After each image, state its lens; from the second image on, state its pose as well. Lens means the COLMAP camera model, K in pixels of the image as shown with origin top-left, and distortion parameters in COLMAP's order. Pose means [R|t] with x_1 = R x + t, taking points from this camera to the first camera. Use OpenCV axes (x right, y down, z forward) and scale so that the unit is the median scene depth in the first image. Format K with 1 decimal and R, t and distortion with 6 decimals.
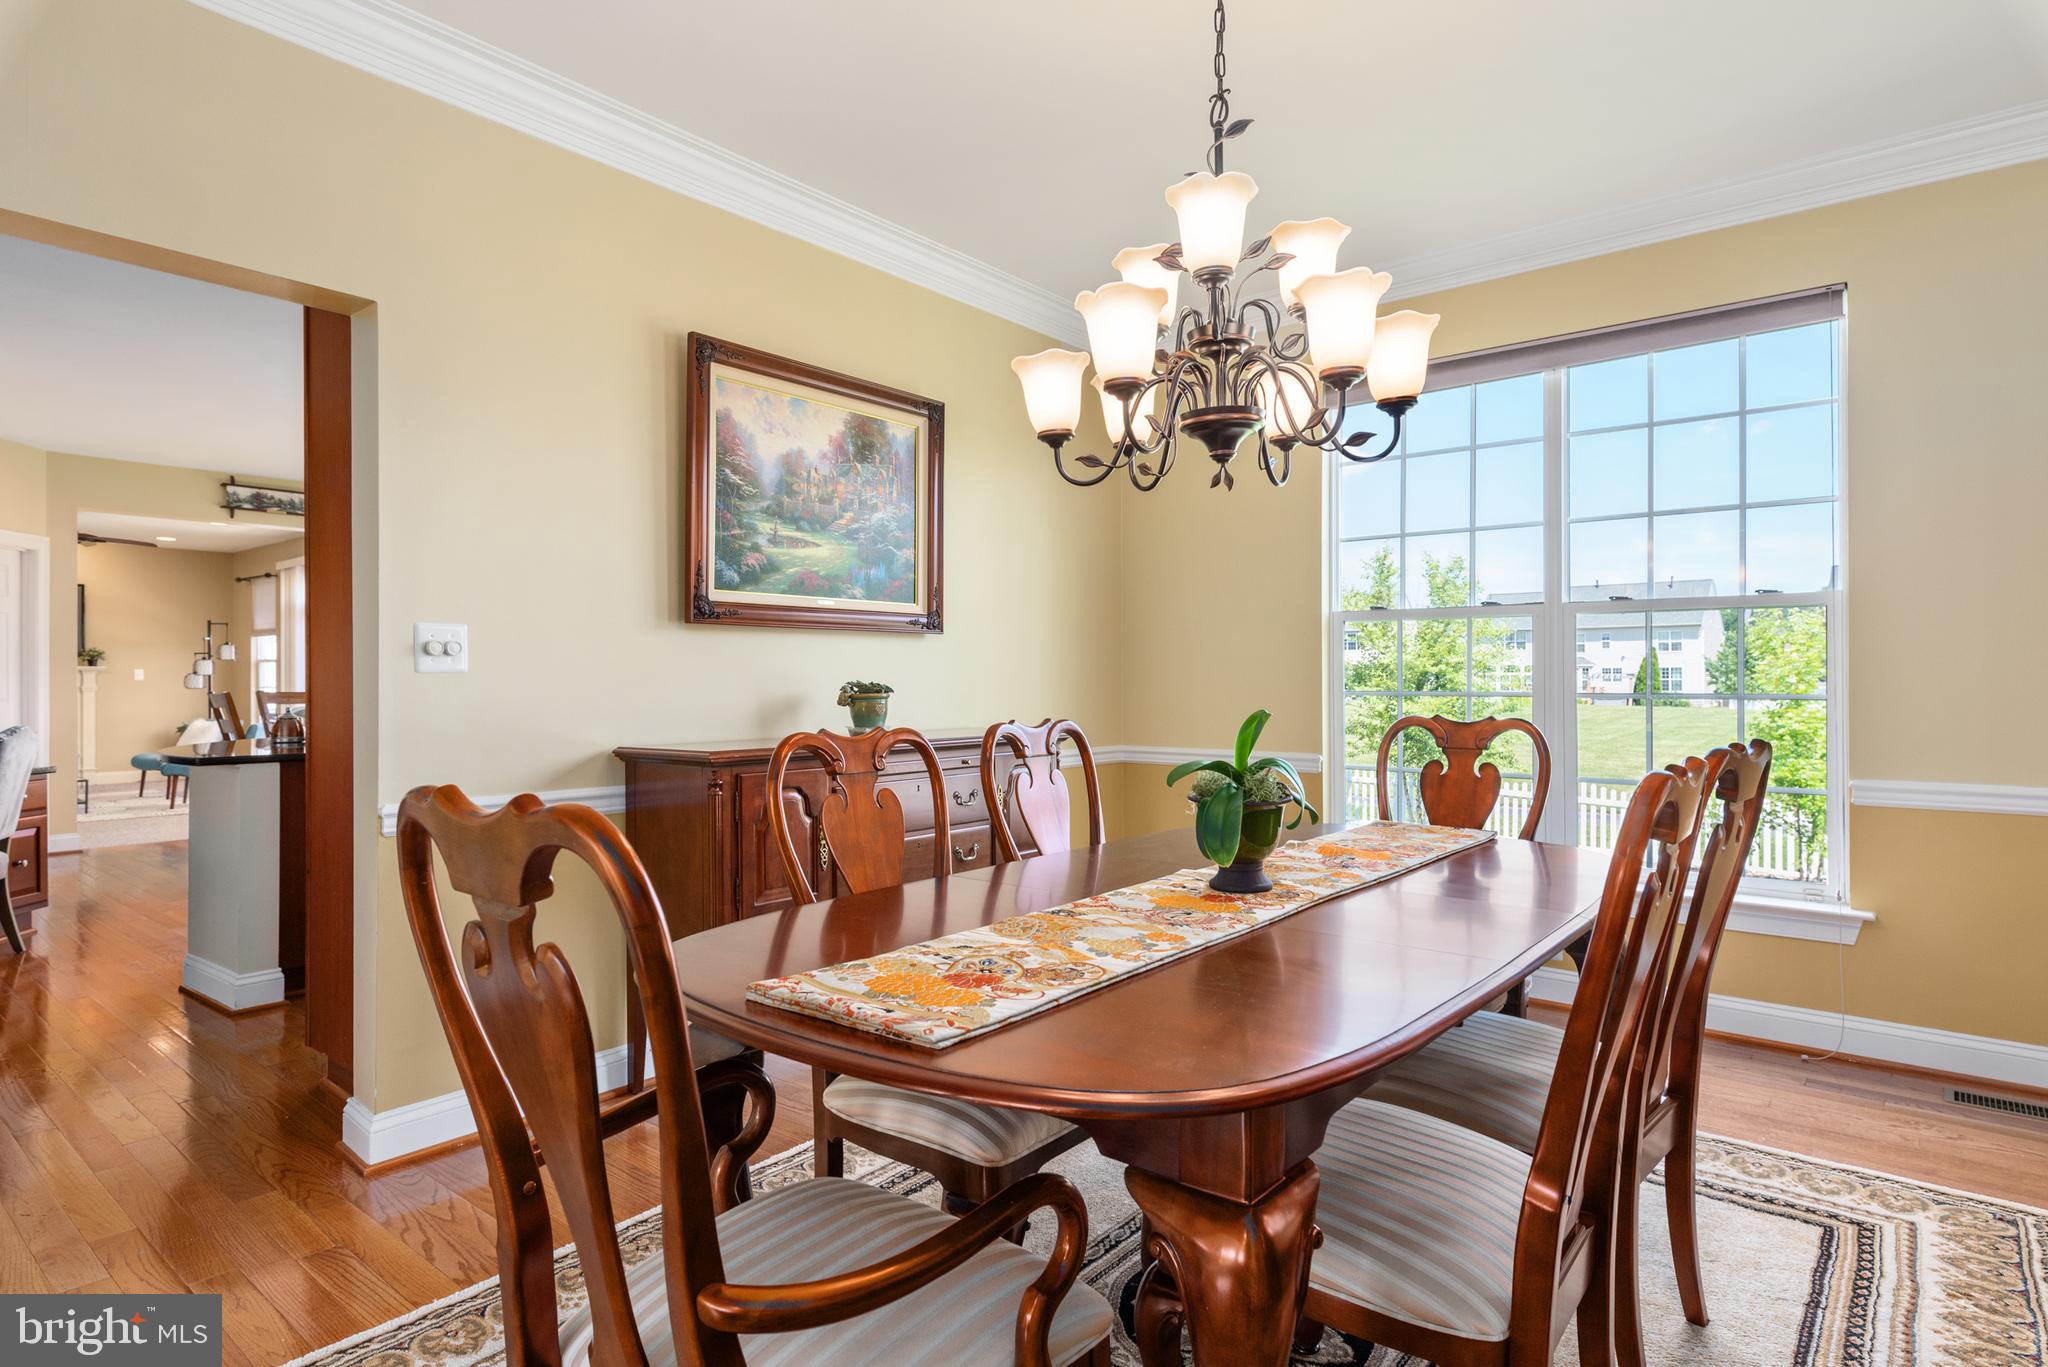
lens RADIAL K [[1102.7, 0, 1036.2], [0, 1102.7, 676.2], [0, 0, 1]] dist [-0.001390, -0.001246]
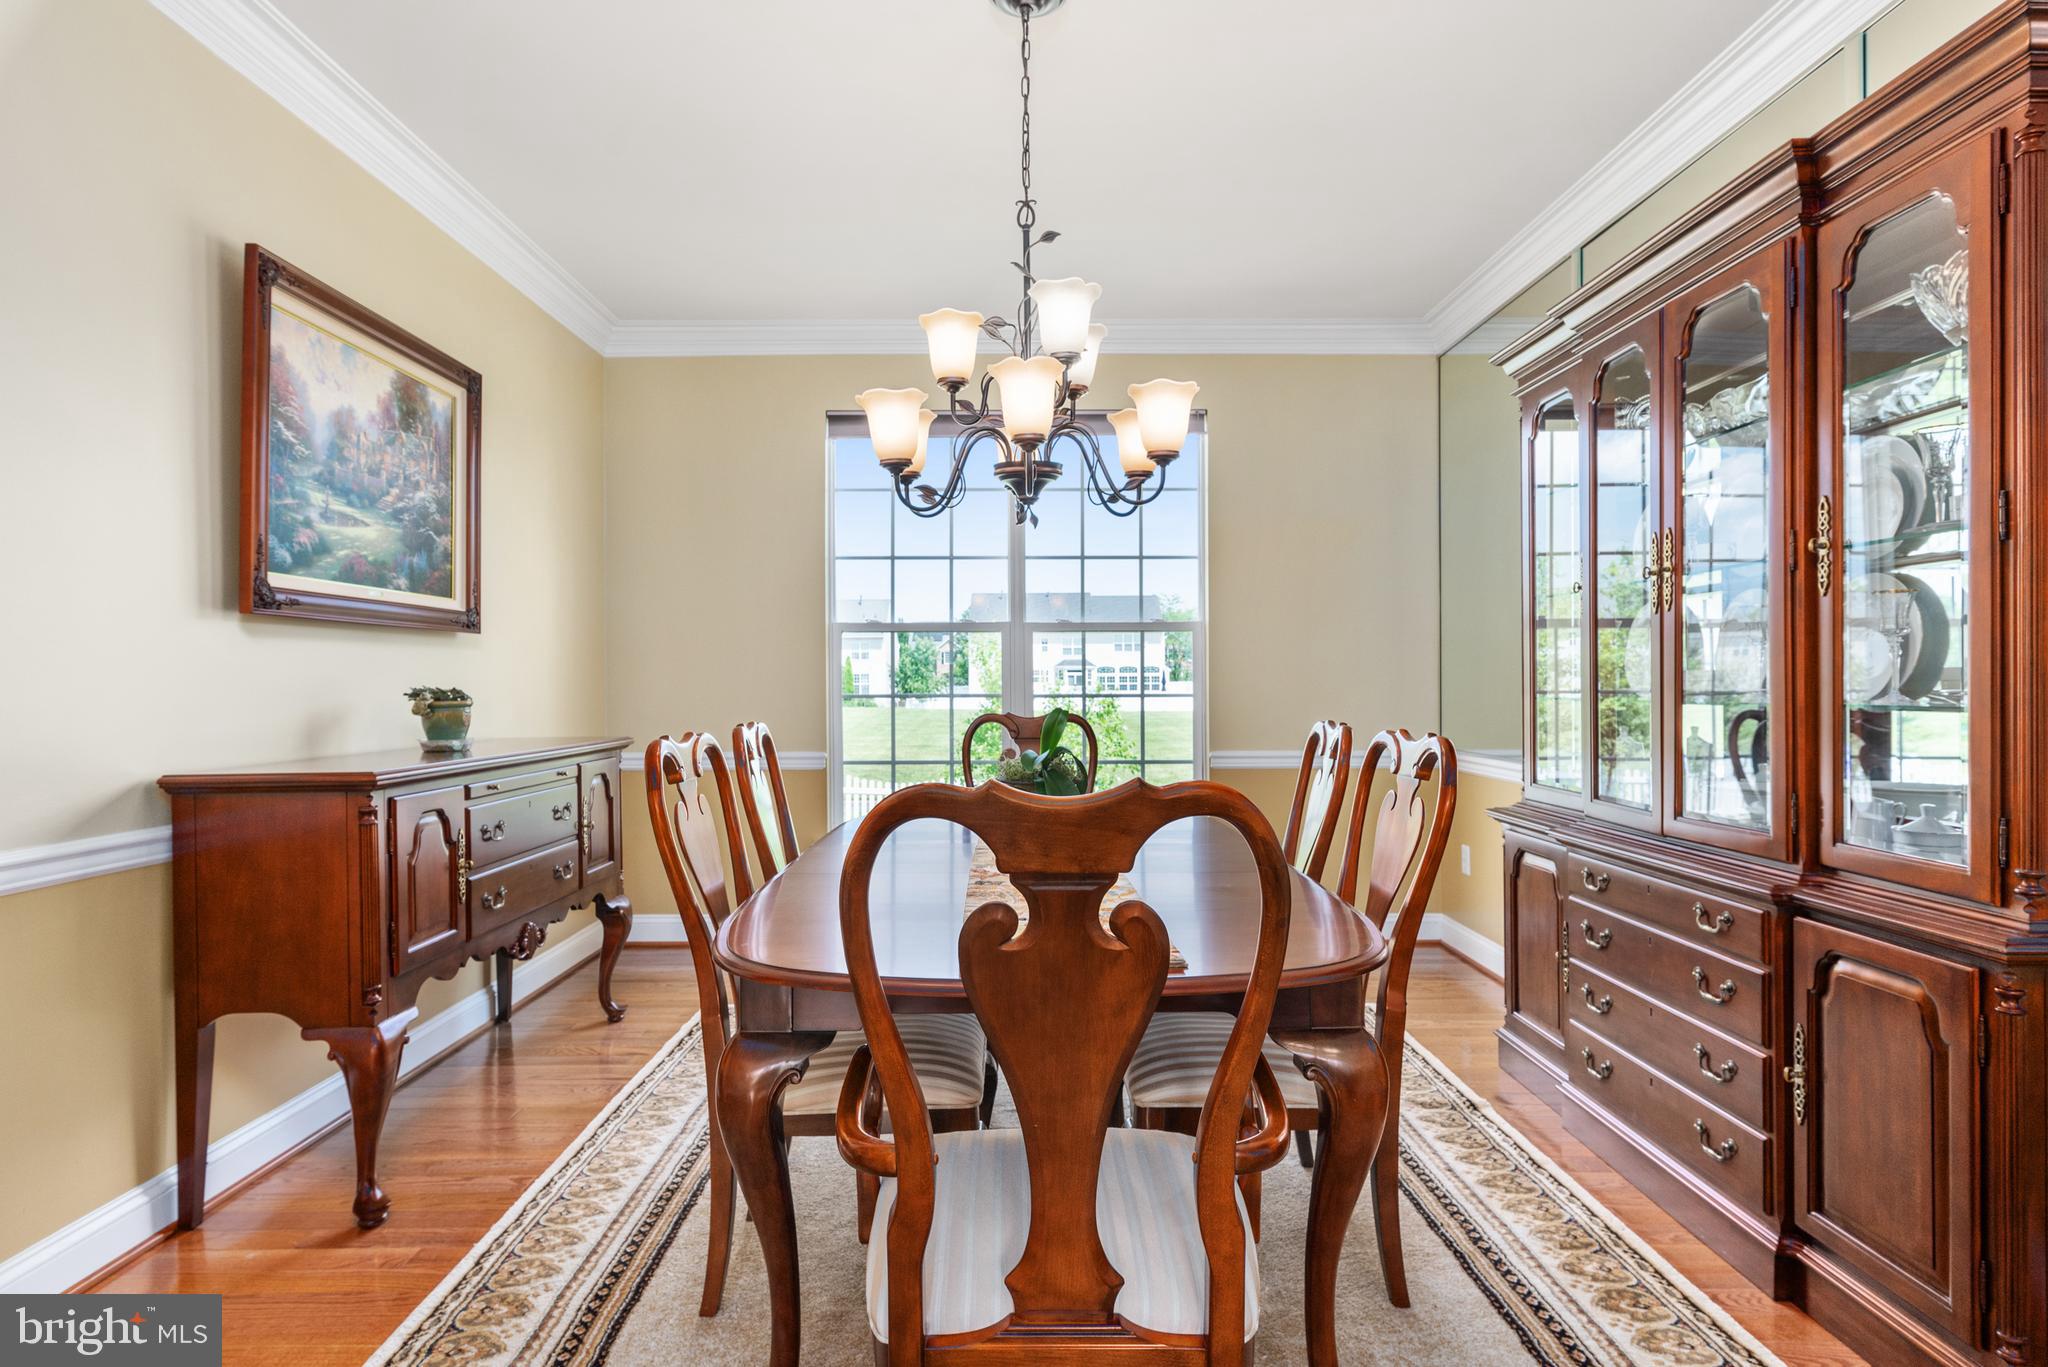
lens RADIAL K [[1102.7, 0, 1025.7], [0, 1102.7, 687.0], [0, 0, 1]] dist [-0.001390, -0.001246]
pose [[0.761979, -0.005903, 0.647575, -0.369178], [0.003028, 0.999980, 0.005553, 0.001338], [-0.647595, -0.002271, 0.761982, 0.039868]]
